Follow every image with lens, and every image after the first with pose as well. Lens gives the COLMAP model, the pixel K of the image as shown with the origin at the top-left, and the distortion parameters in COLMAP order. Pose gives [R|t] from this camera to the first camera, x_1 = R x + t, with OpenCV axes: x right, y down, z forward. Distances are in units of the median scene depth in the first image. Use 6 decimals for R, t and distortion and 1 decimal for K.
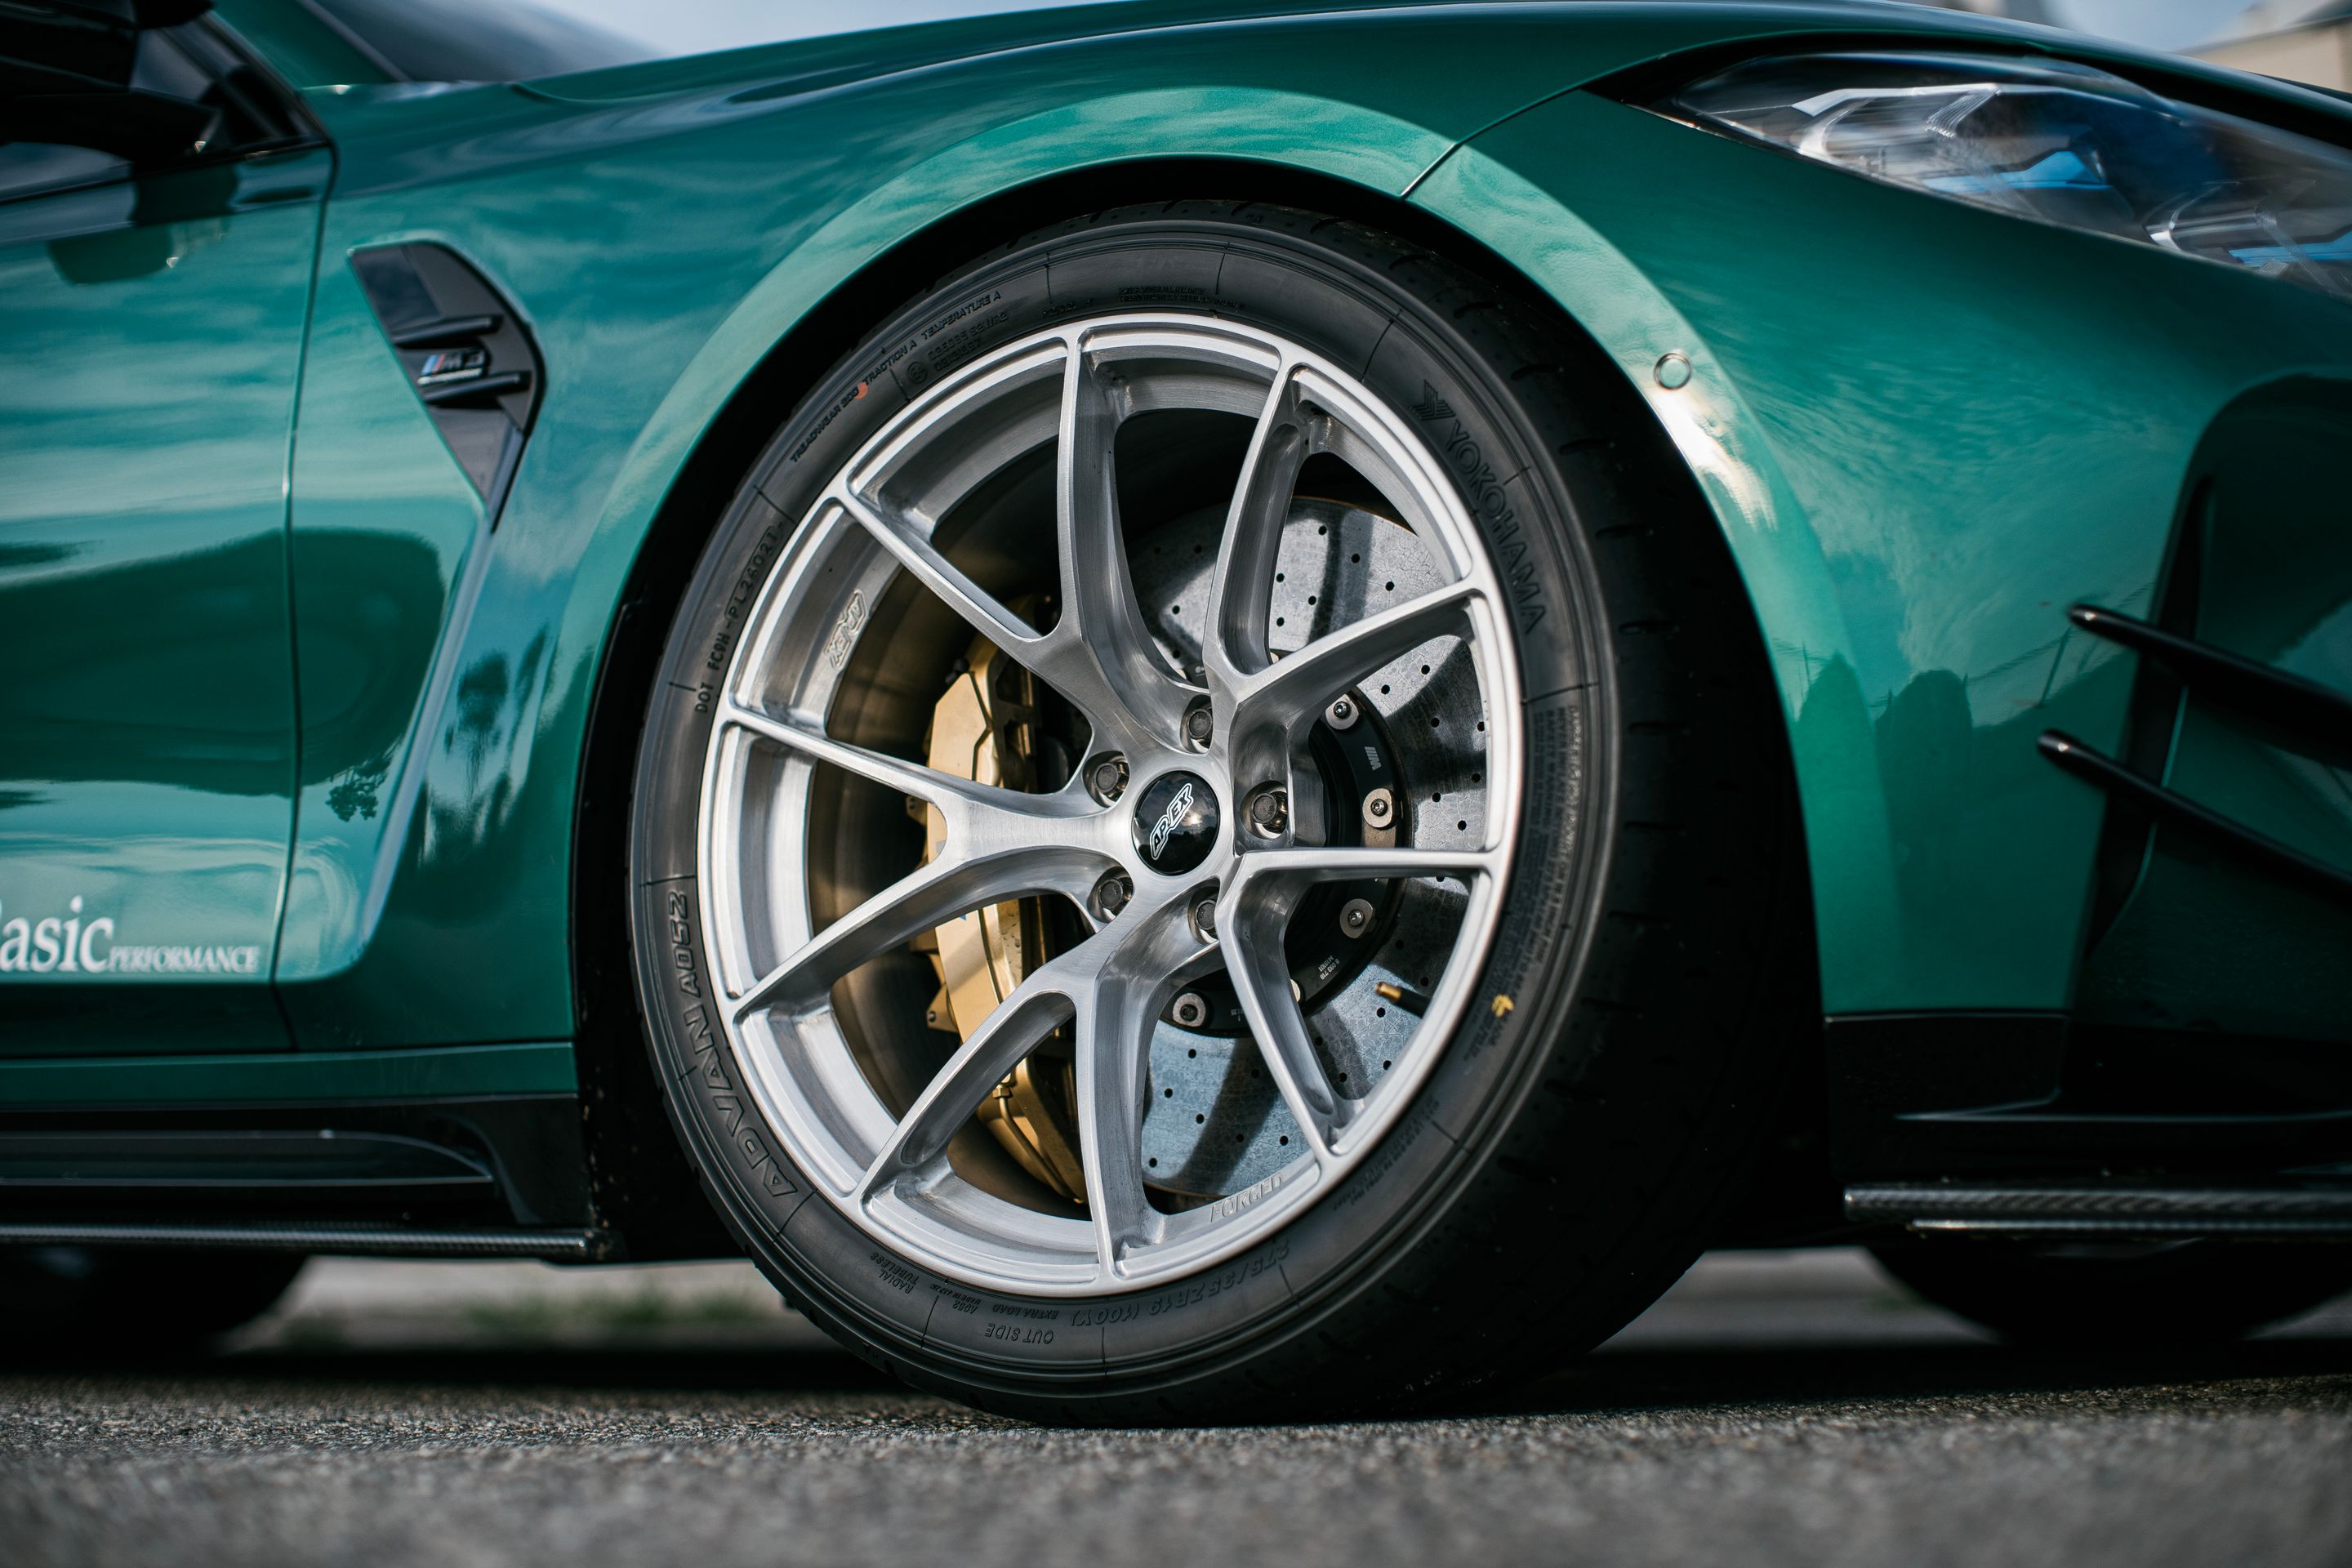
lens RADIAL K [[3468.4, 0, 1183.4], [0, 3468.4, 779.6], [0, 0, 1]] dist [-0.120993, 0.000000]
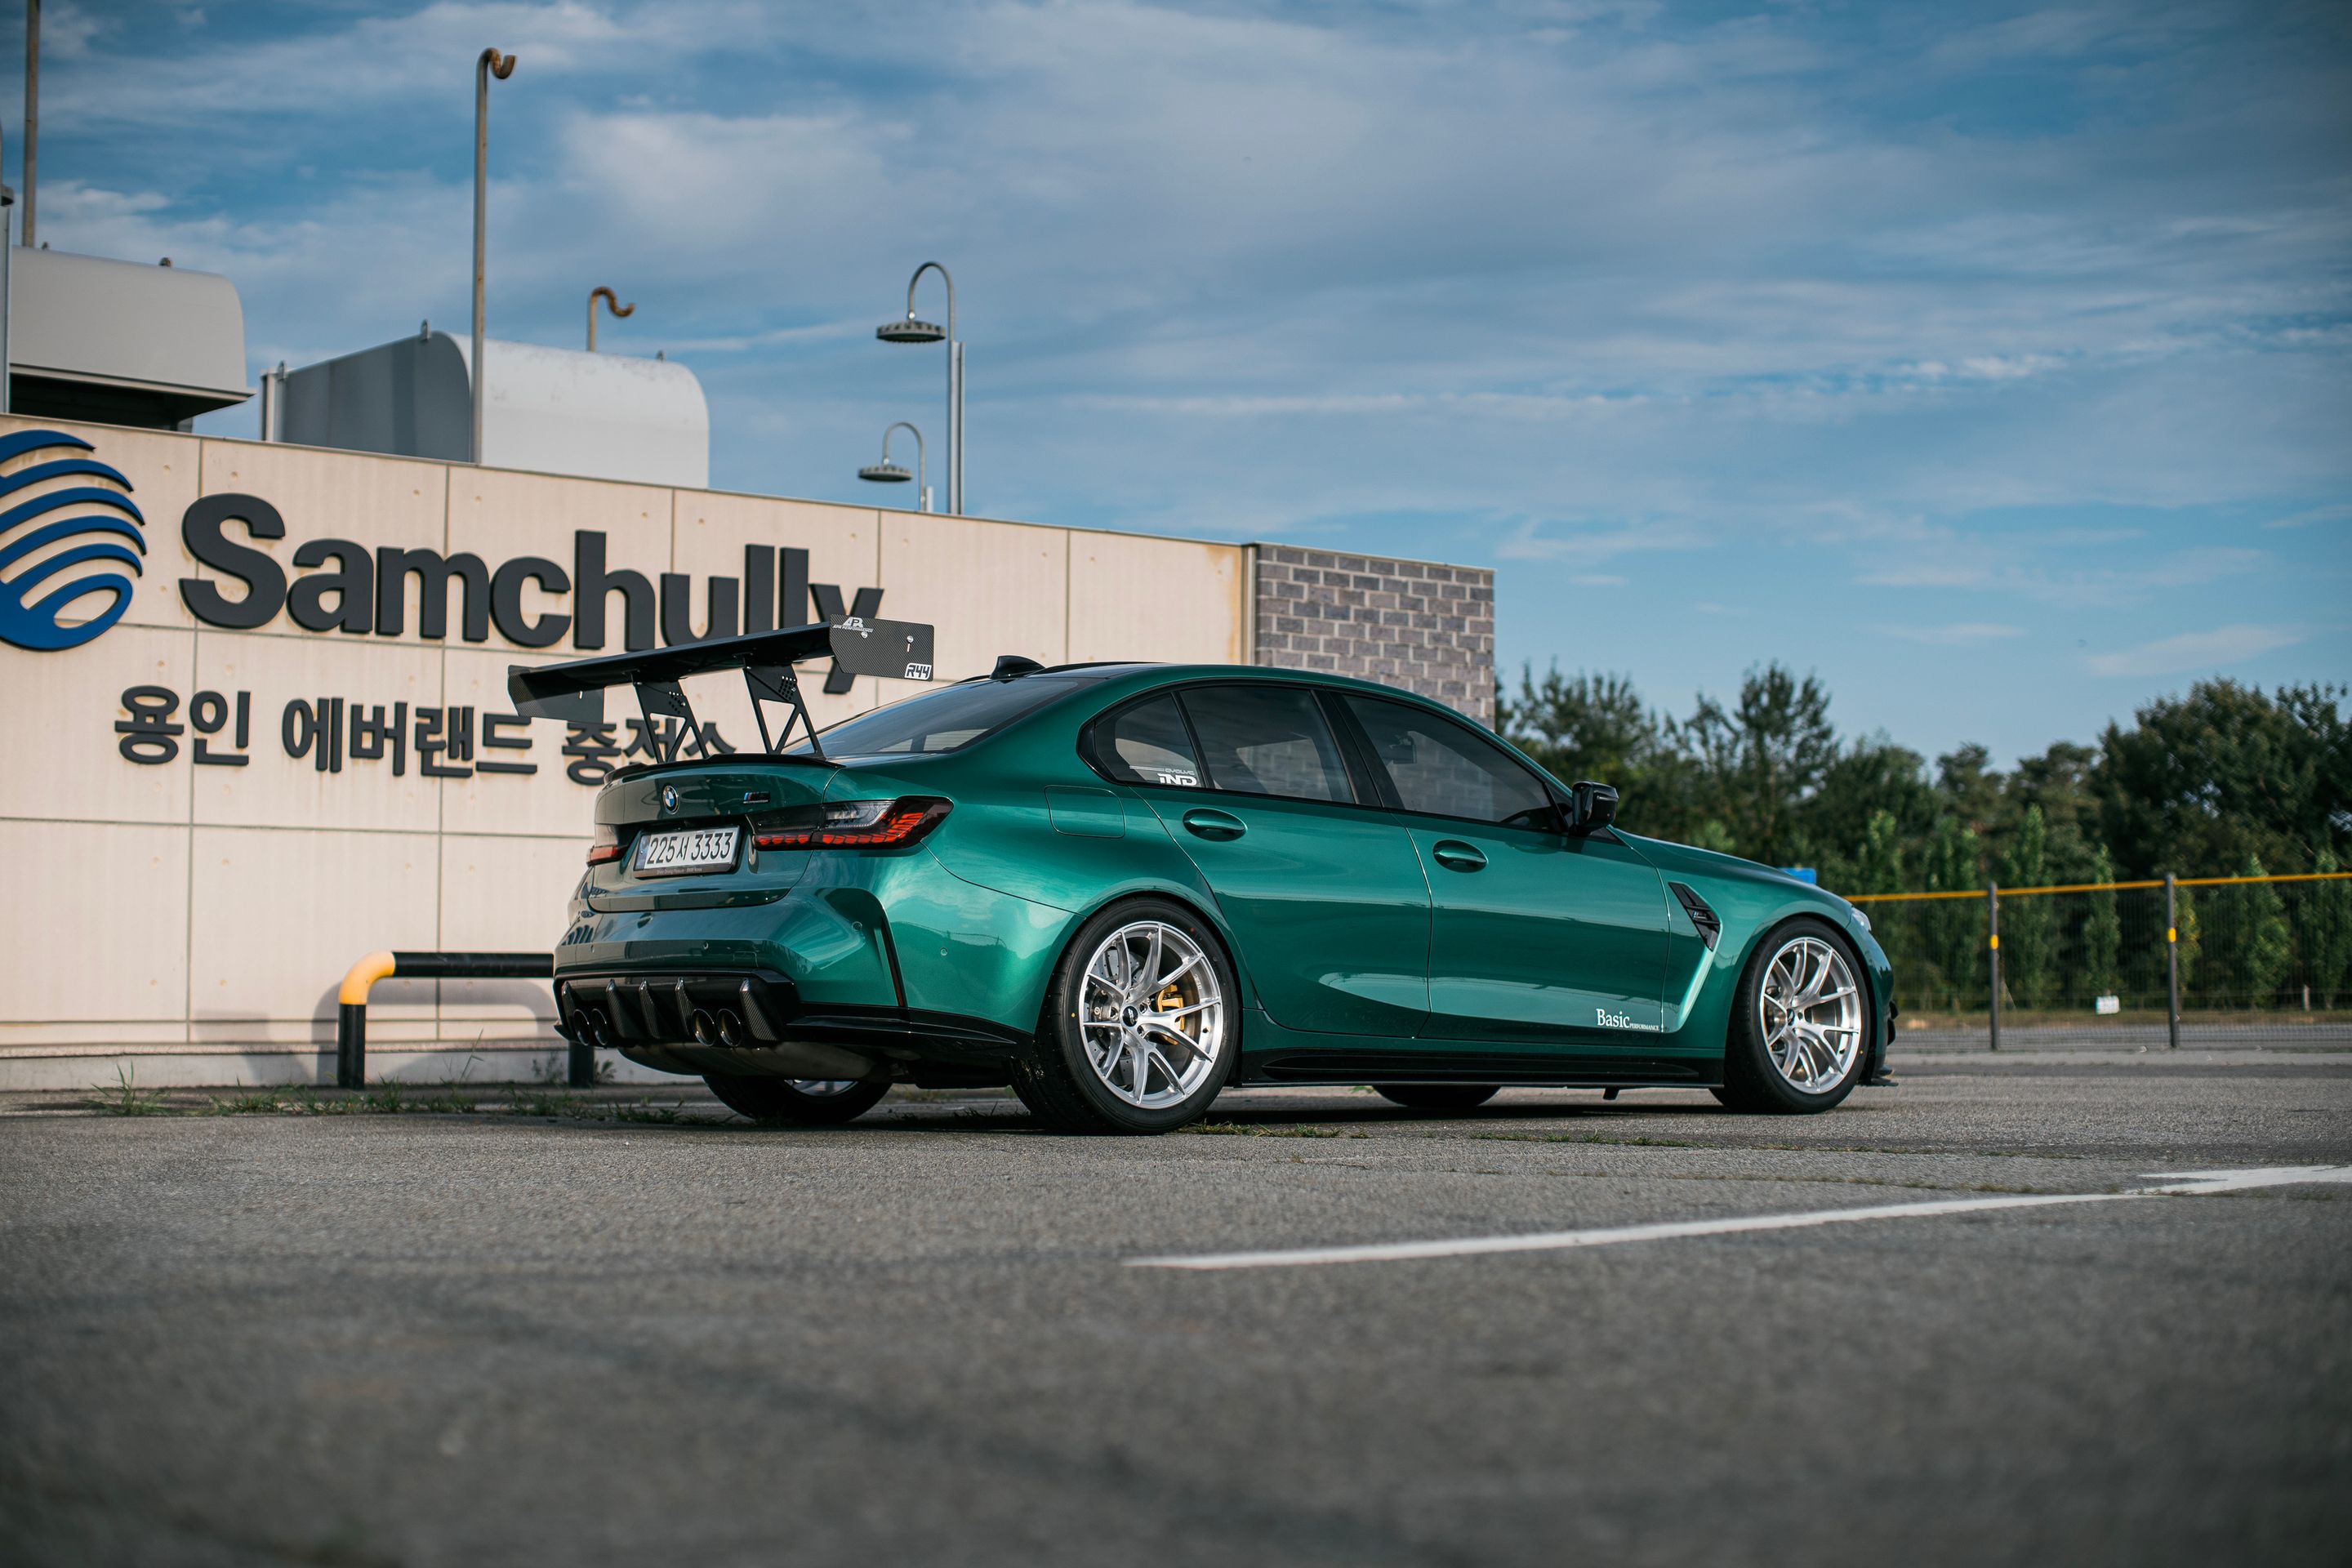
lens RADIAL K [[3468.4, 0, 1177.8], [0, 3468.4, 788.7], [0, 0, 1]] dist [-0.120993, 0.000000]
pose [[0.278408, 0.079755, 0.957146, -6.170022], [-0.143265, 0.988846, -0.040725, 0.016494], [-0.949718, -0.125787, 0.286729, 0.334932]]
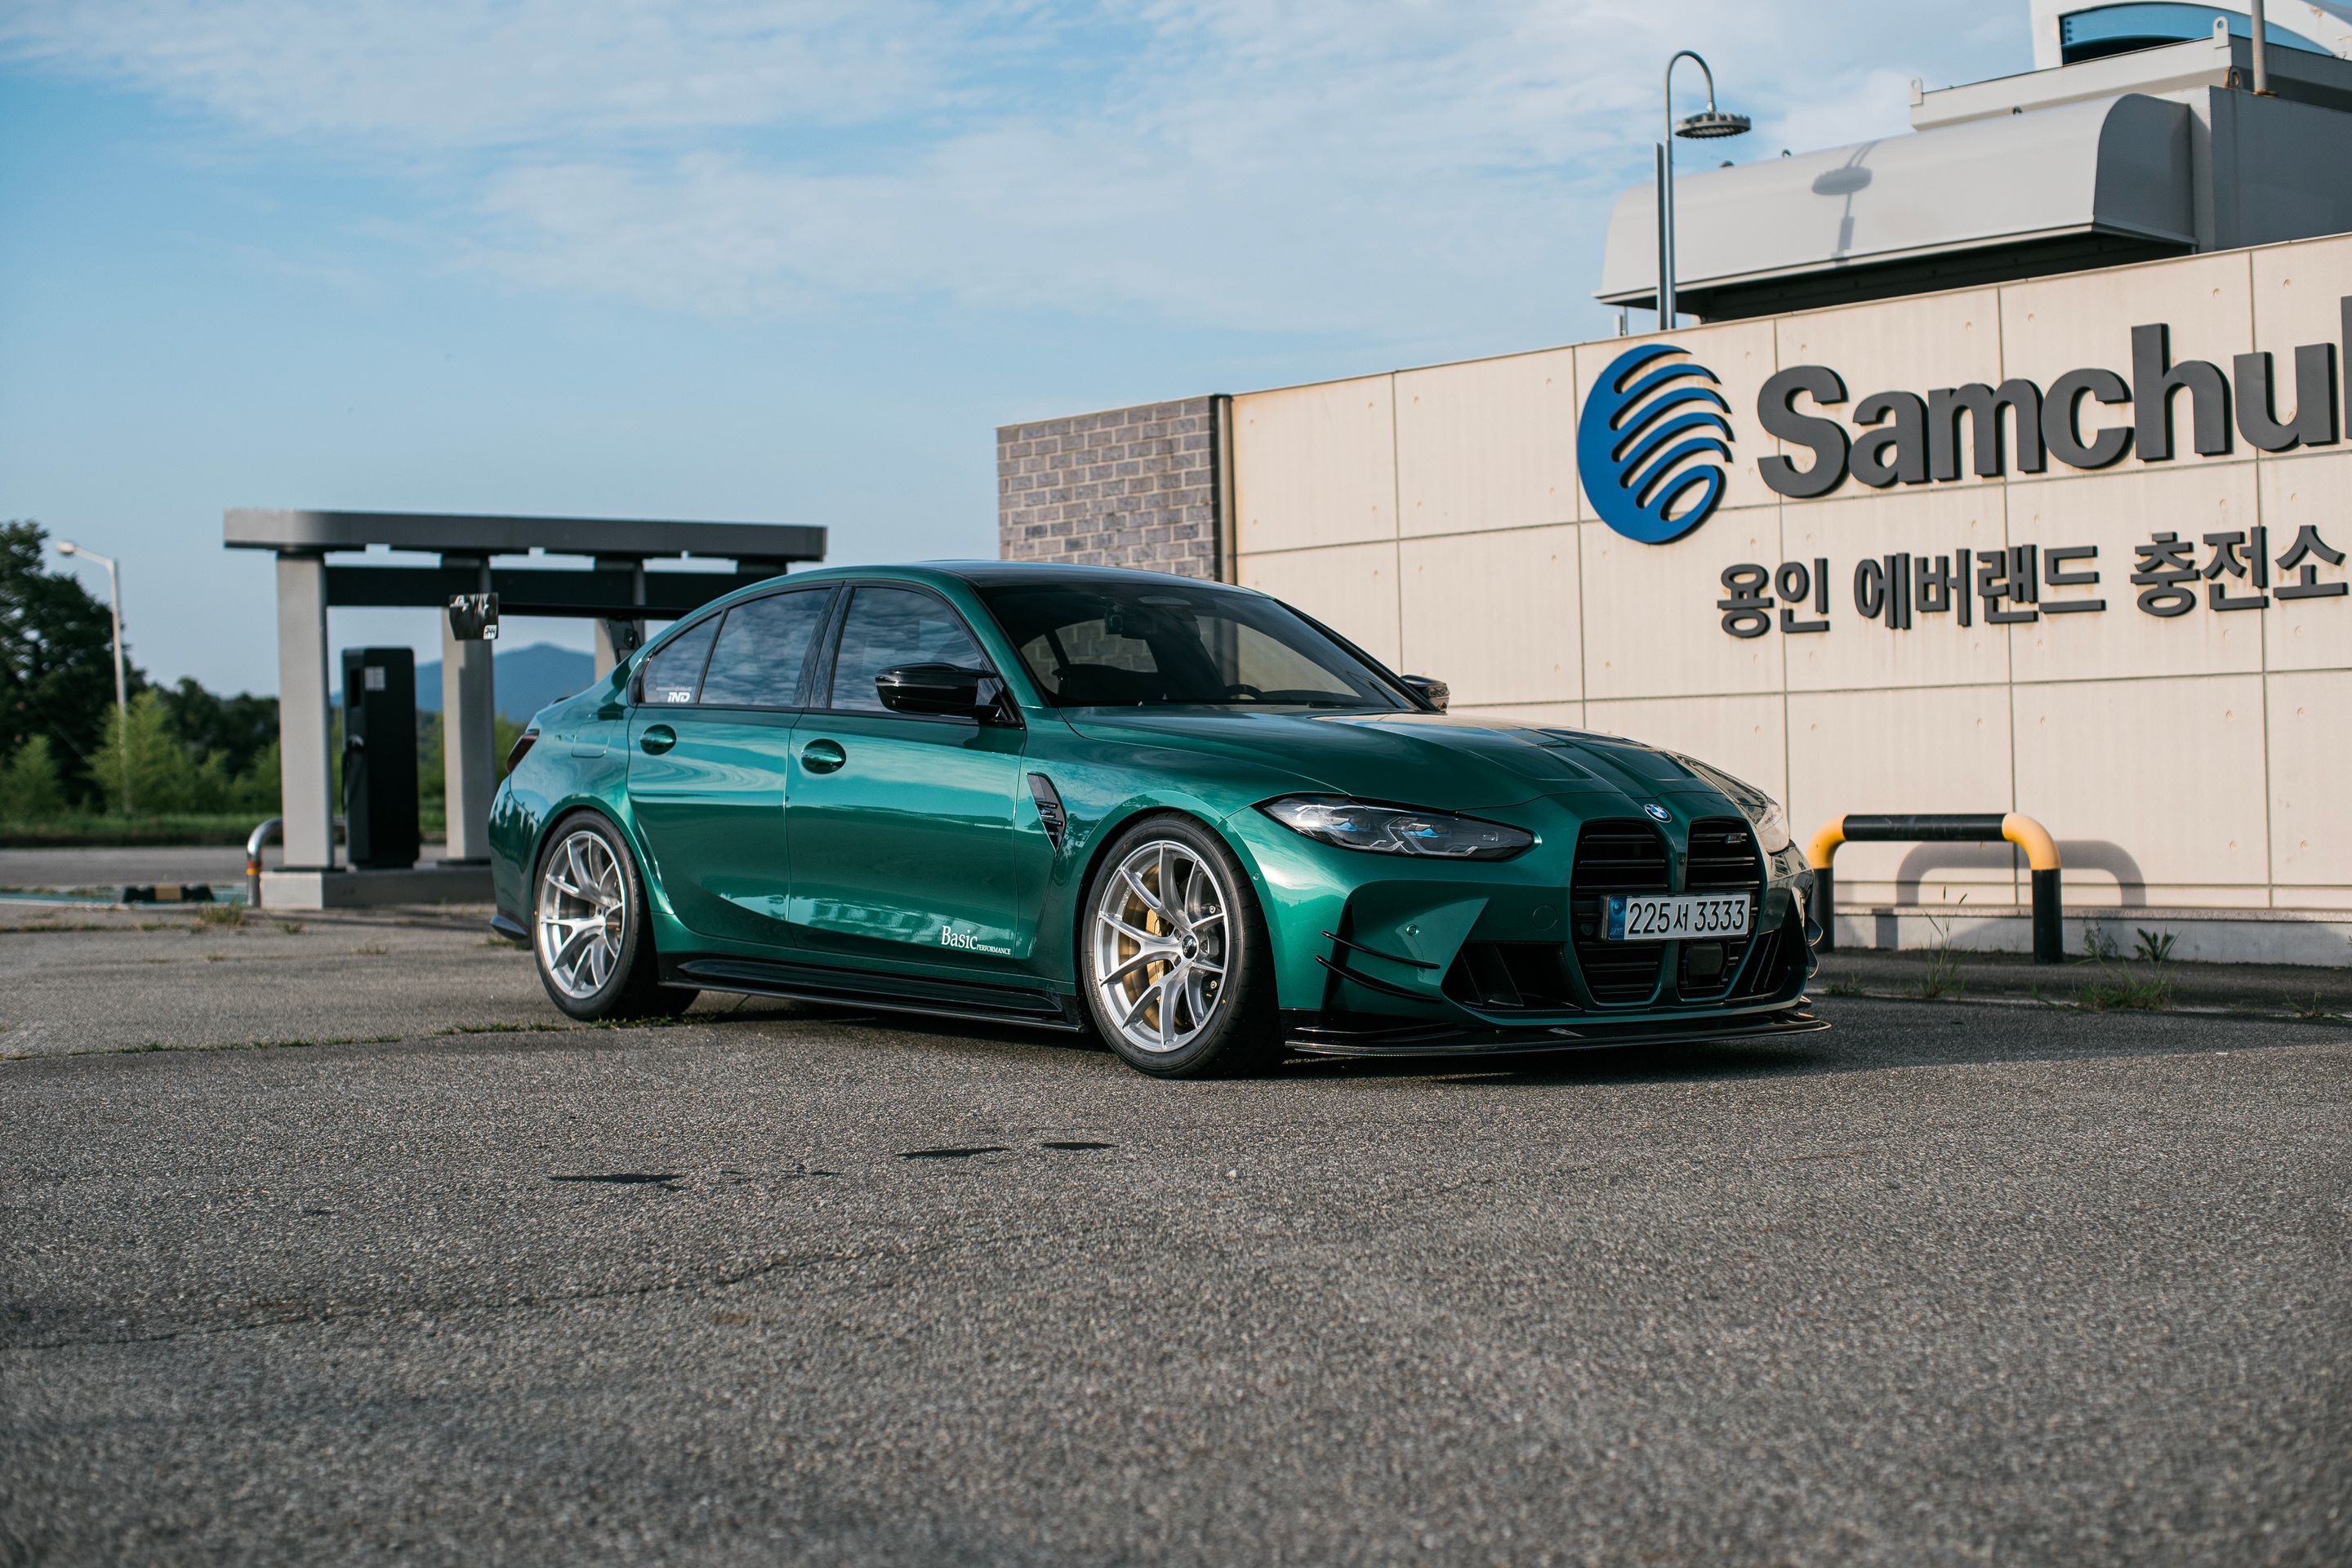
lens RADIAL K [[3468.4, 0, 1167.9], [0, 3468.4, 781.6], [0, 0, 1]] dist [-0.120993, 0.000000]
pose [[0.955419, 0.009498, -0.295102, 1.316764], [0.033882, 0.989353, 0.141539, -0.850821], [0.293304, -0.145228, 0.944924, -3.288313]]
